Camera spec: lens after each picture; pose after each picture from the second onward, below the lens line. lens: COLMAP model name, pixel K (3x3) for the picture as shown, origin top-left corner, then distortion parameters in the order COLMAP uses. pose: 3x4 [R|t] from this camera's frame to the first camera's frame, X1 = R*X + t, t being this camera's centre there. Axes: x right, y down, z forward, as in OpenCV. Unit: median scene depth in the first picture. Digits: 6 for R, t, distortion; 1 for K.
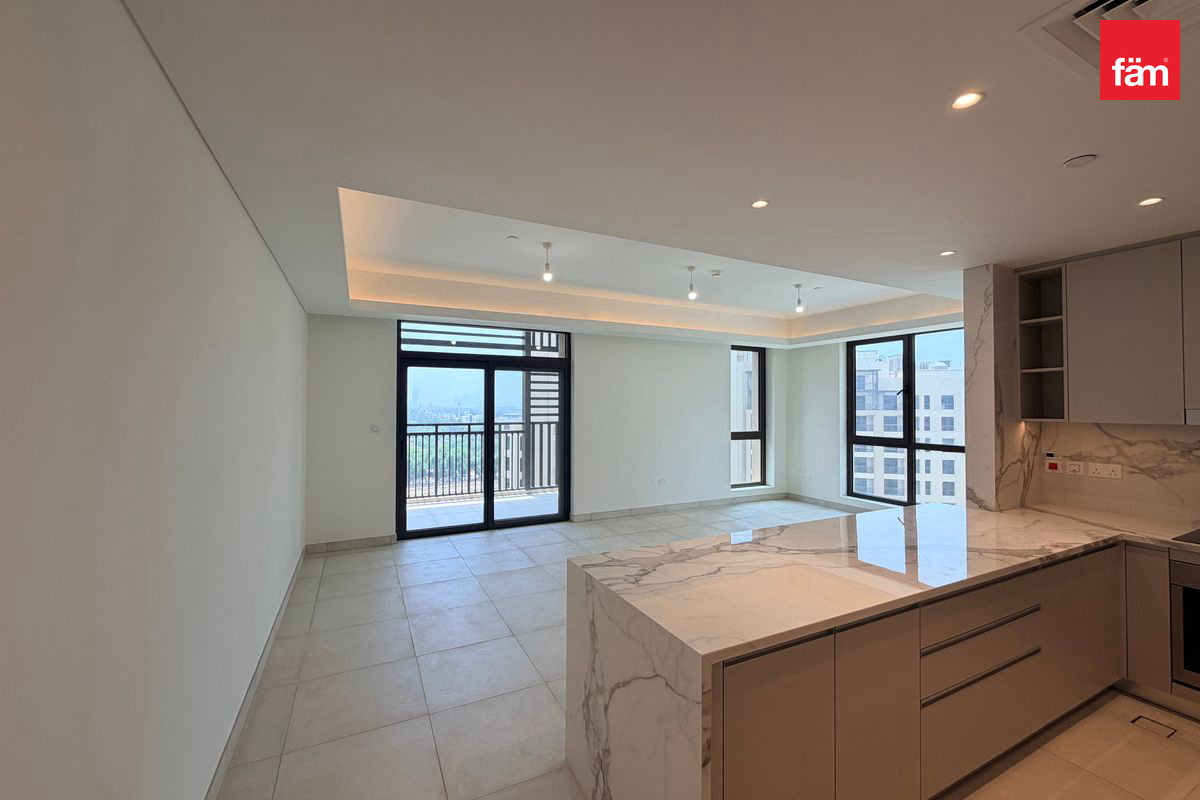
lens RADIAL K [[478.5, 0, 596.7], [0, 478.5, 397.4], [0, 0, 1]] dist [-0.001266, 0.000225]
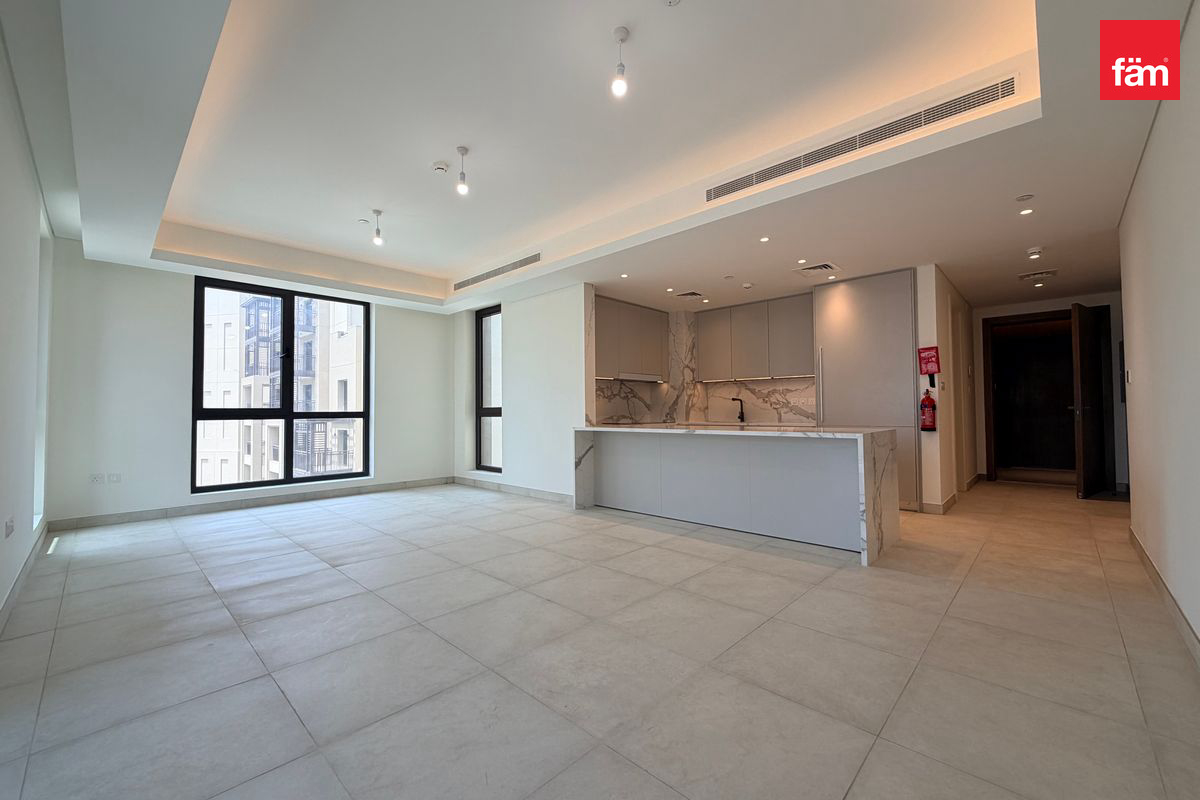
lens RADIAL K [[478.5, 0, 597.7], [0, 478.5, 396.0], [0, 0, 1]] dist [-0.001266, 0.000225]
pose [[-0.339085, 0.030299, 0.940268, -0.469552], [-0.008476, 0.999342, -0.035259, 0.108656], [-0.940718, -0.019925, -0.338605, 0.900919]]
